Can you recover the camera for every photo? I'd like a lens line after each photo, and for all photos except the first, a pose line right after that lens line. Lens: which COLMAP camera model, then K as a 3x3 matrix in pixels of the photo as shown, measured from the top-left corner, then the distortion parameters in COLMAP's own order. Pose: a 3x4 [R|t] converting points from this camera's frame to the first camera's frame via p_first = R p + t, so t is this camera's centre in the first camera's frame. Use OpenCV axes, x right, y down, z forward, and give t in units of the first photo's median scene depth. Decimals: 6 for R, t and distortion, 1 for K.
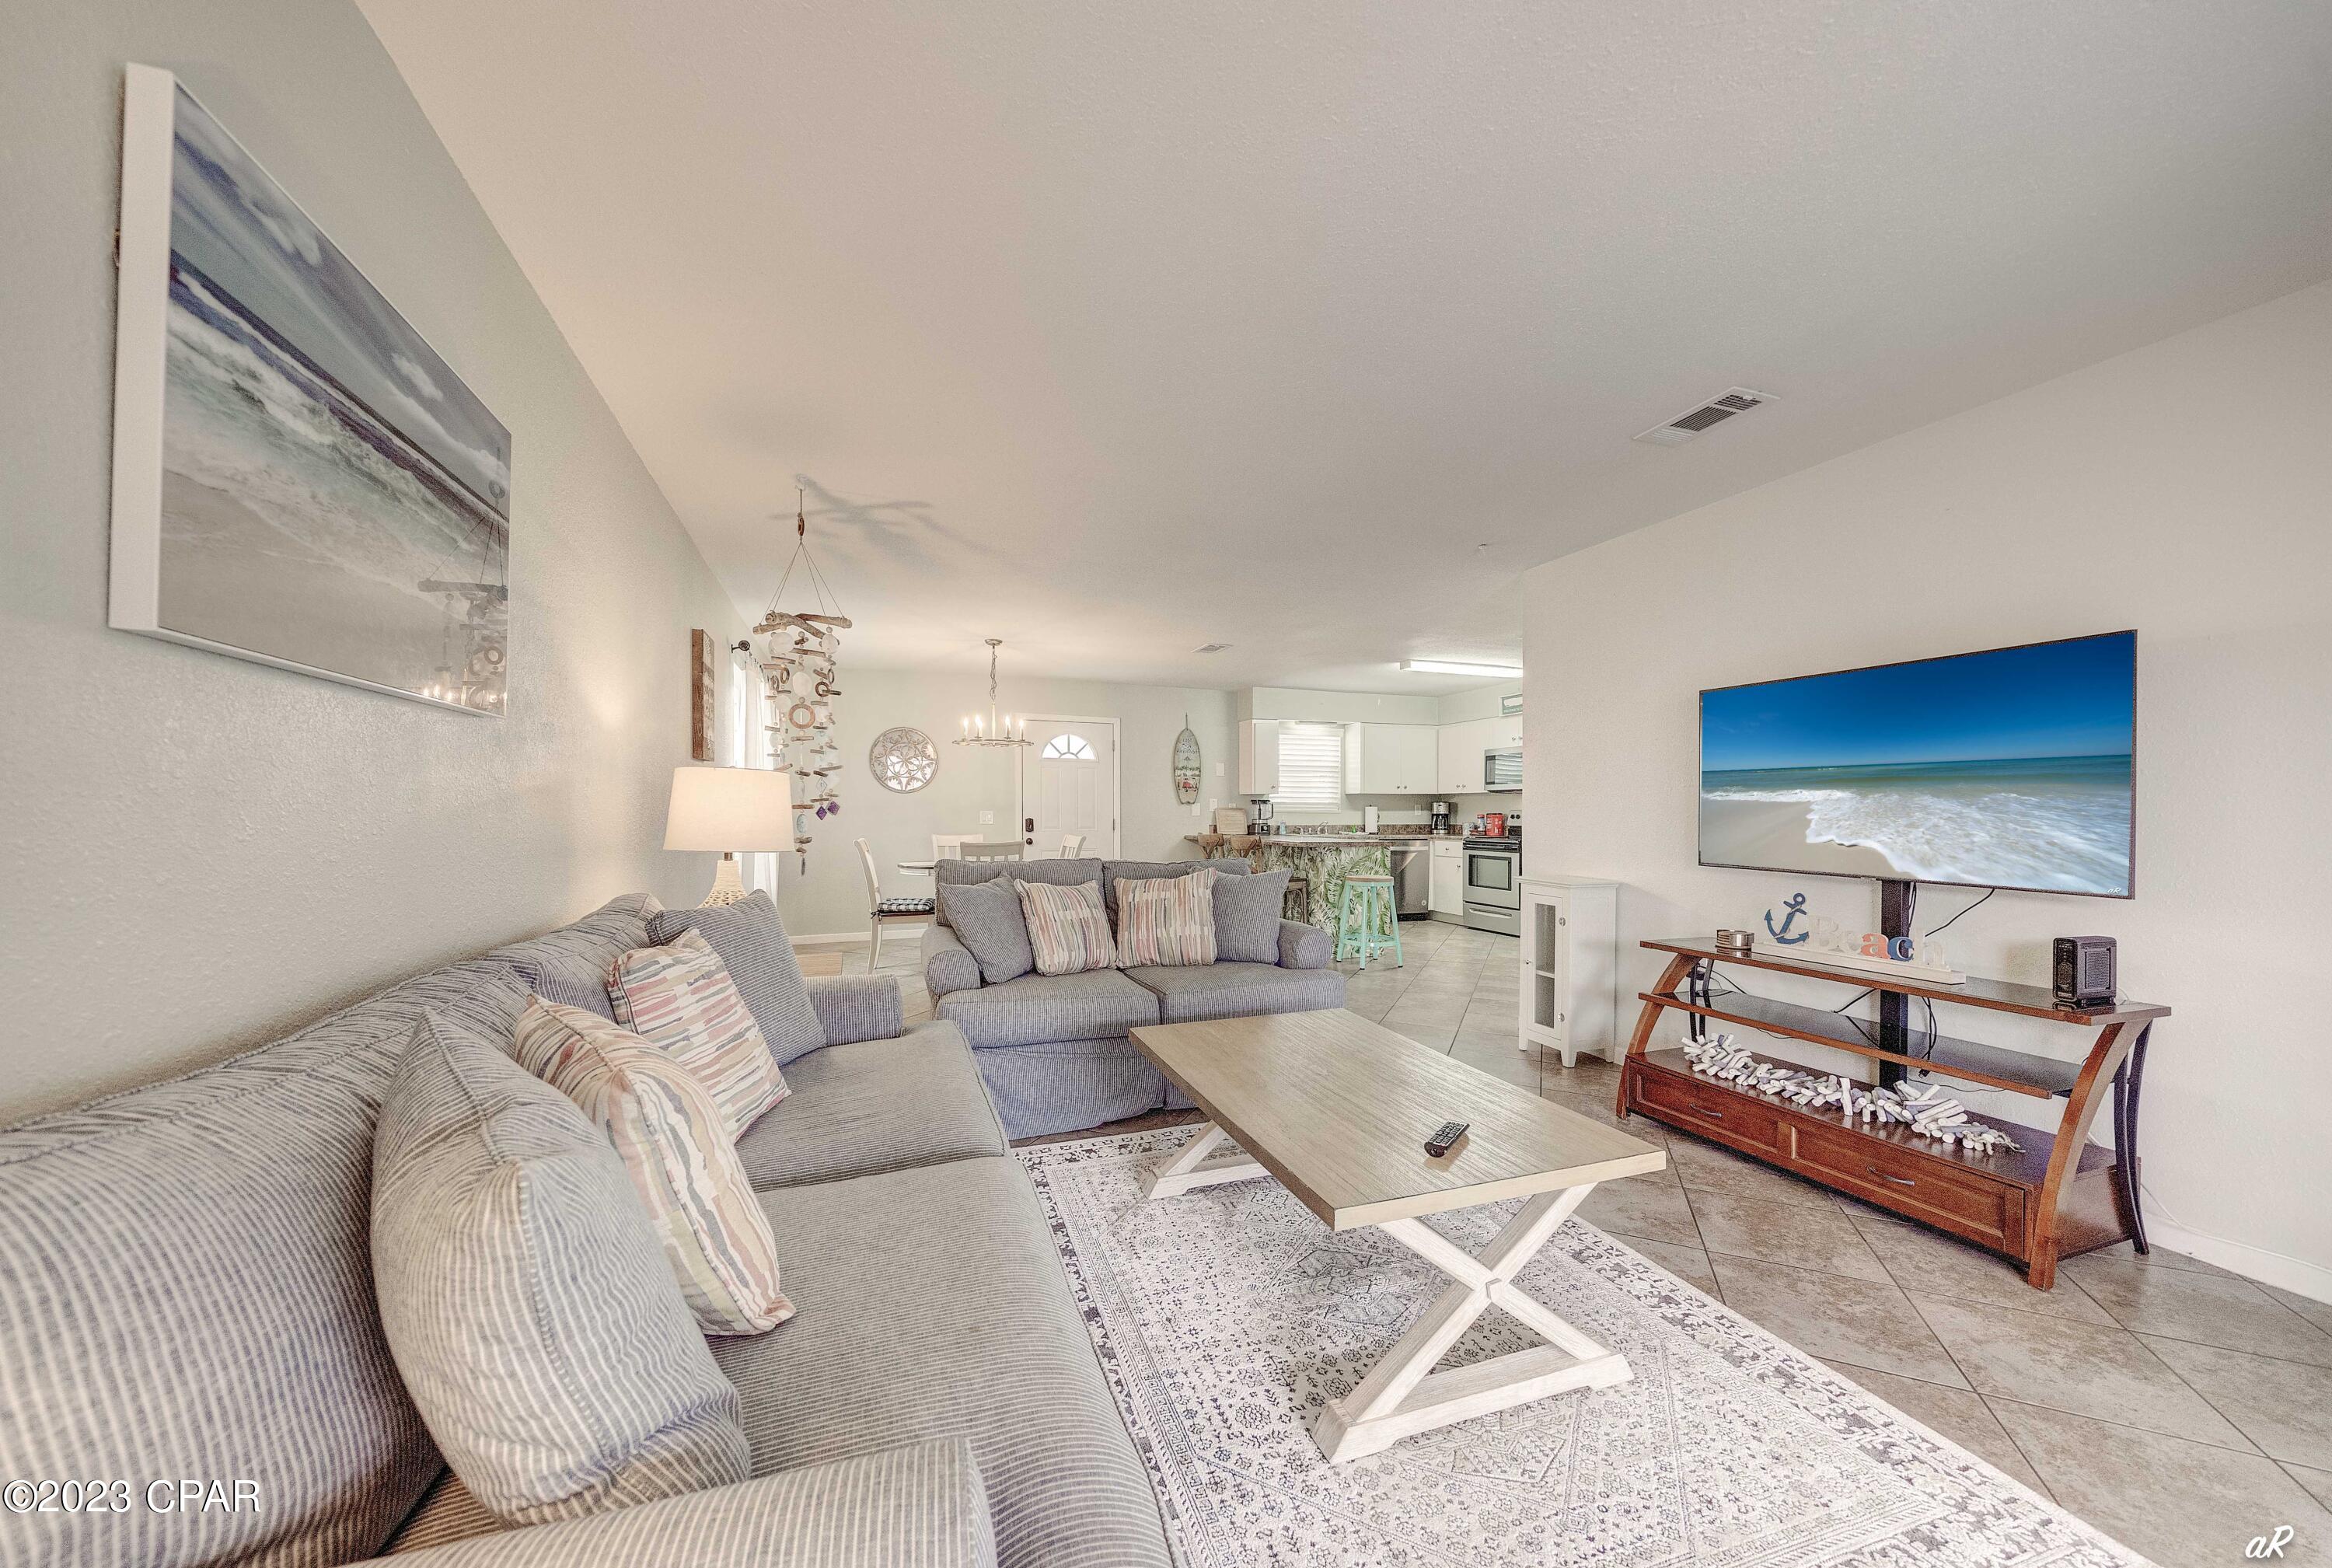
lens RADIAL K [[825.9, 0, 1180.0], [0, 825.9, 808.3], [0, 0, 1]] dist [-0.000306, -0.000005]
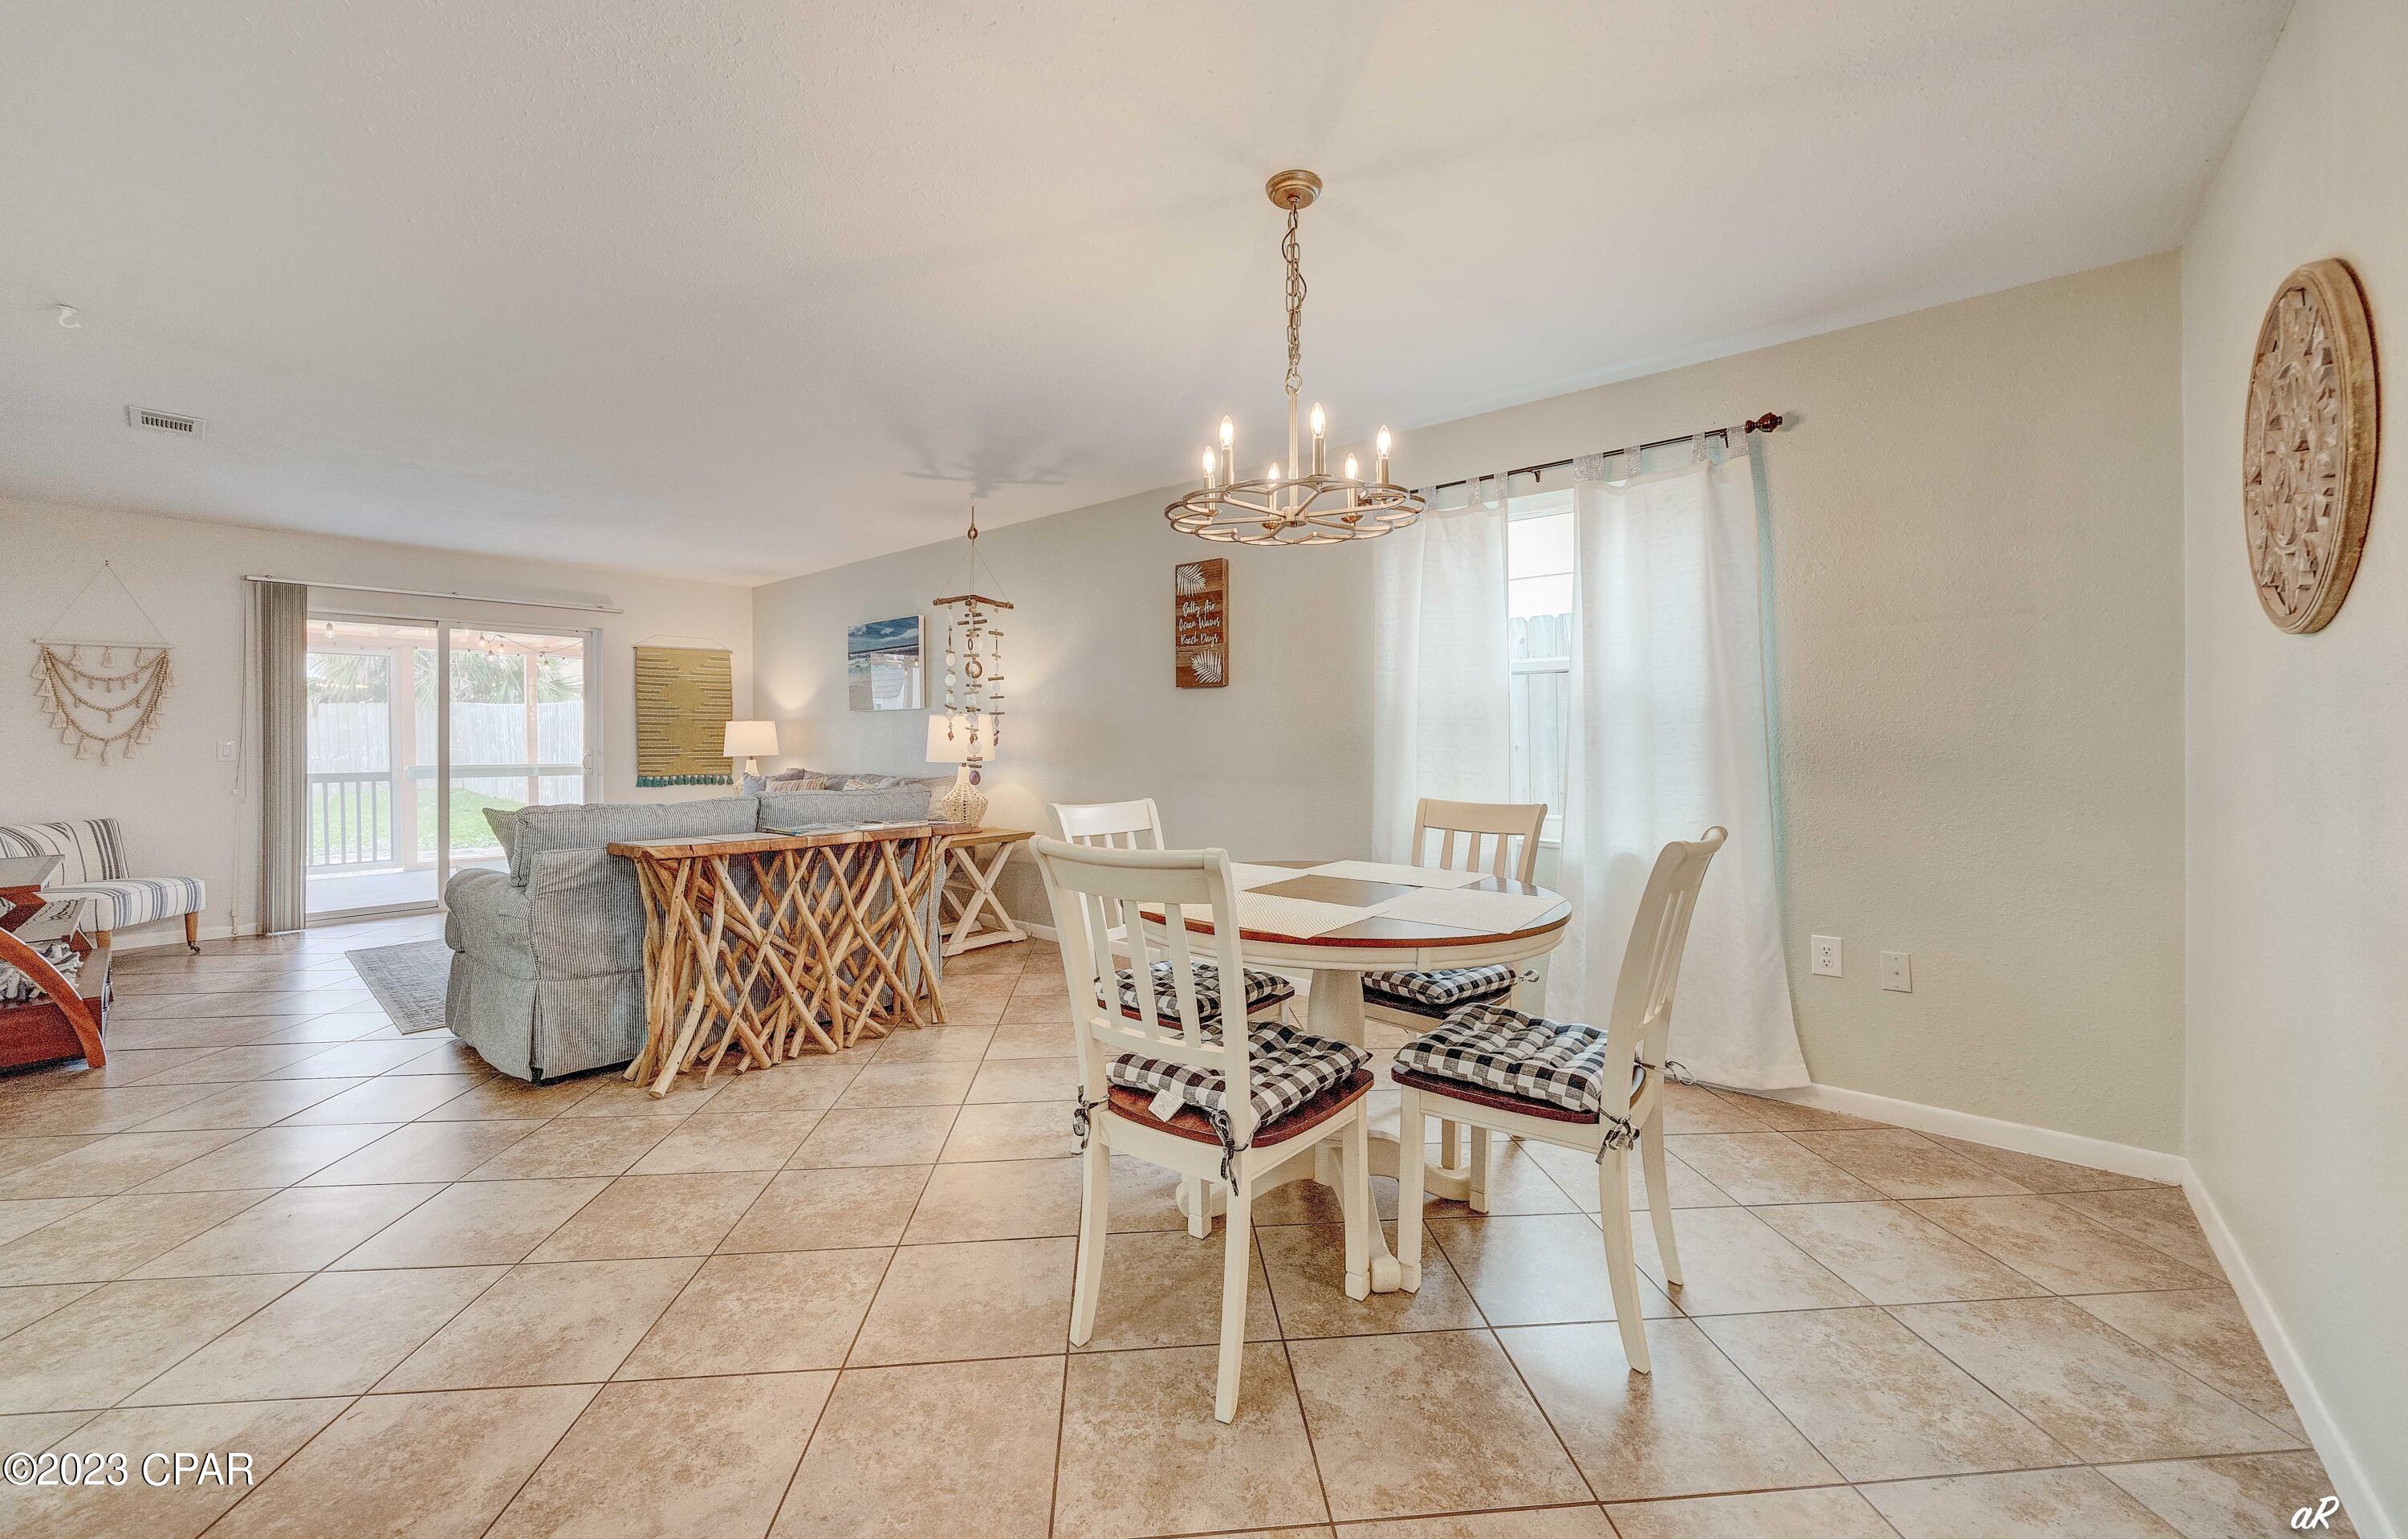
lens RADIAL K [[902.8, 0, 1201.9], [0, 902.8, 741.8], [0, 0, 1]] dist [-0.000013, -0.000147]
pose [[-0.872567, 0.001274, -0.488493, -0.019867], [0.002360, 0.999996, -0.001607, 0.004182], [0.488489, -0.002555, -0.872566, 0.927231]]
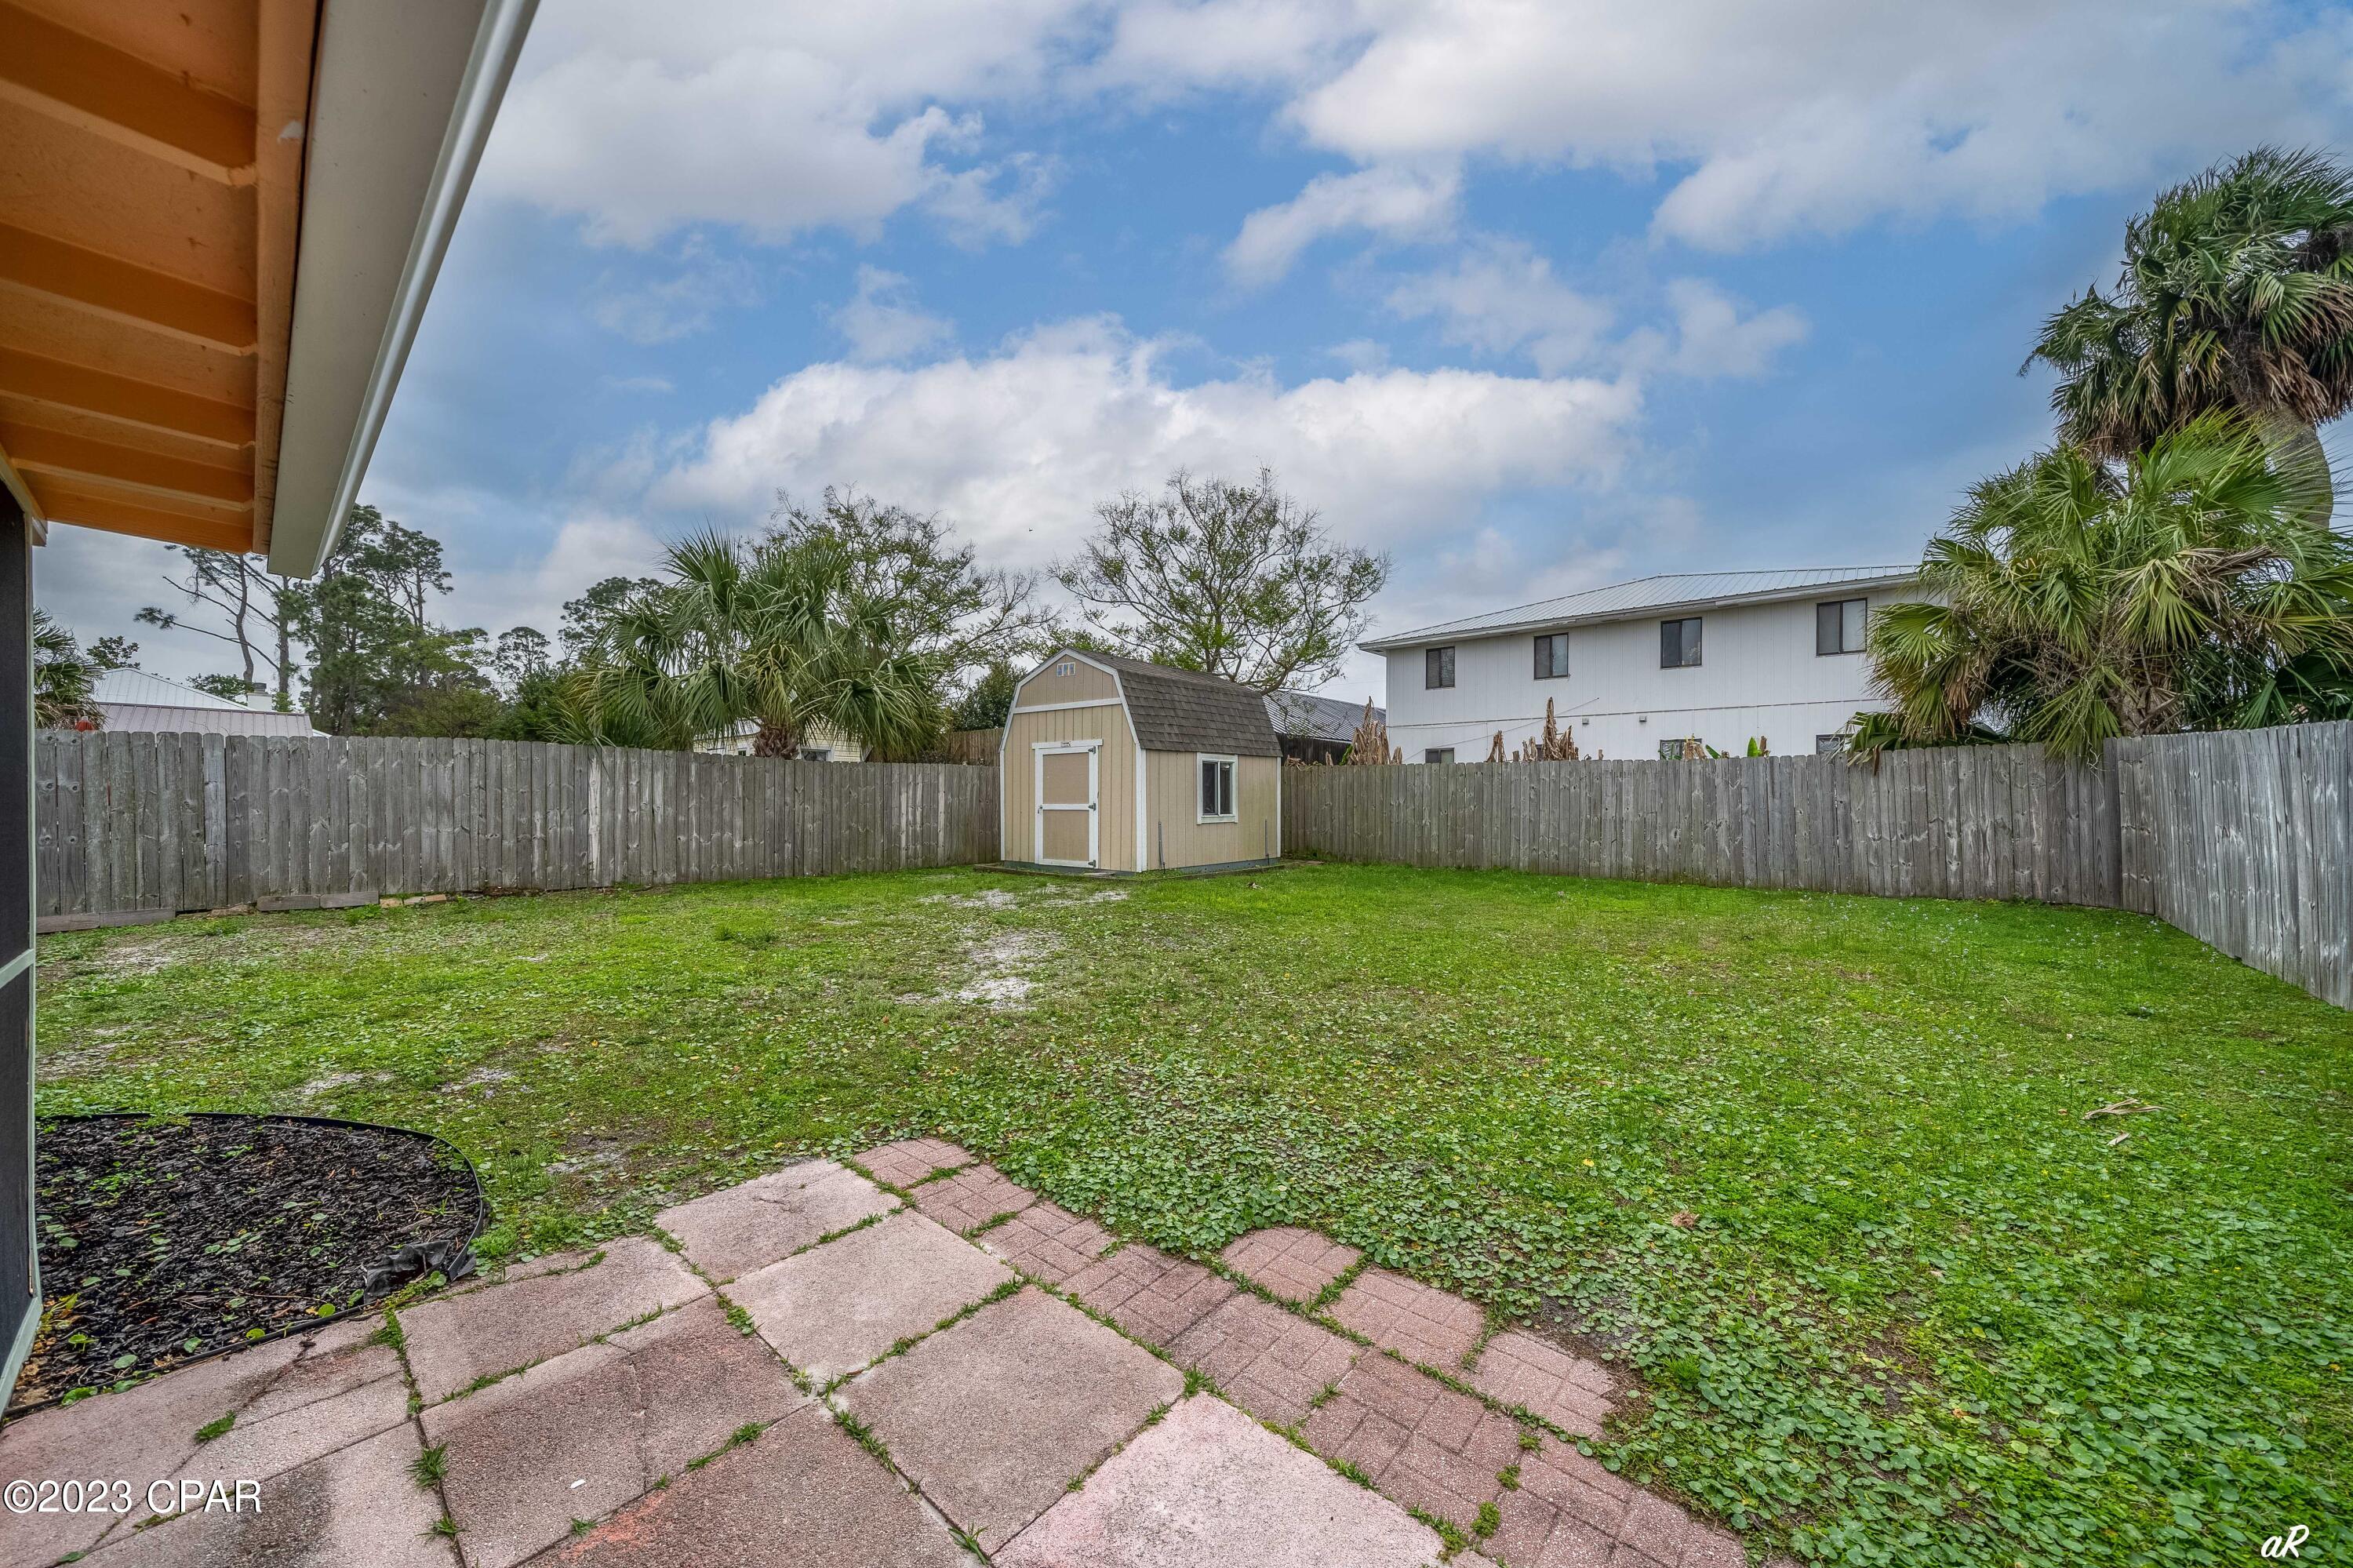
lens RADIAL K [[818.6, 0, 1160.8], [0, 818.6, 782.5], [0, 0, 1]] dist [-0.000599, 0.000052]
pose [[-0.470275, 0.008186, 0.882482, 0.185595], [-0.008596, 0.999867, -0.013855, -0.021503], [-0.882478, -0.014102, -0.470142, -0.442103]]
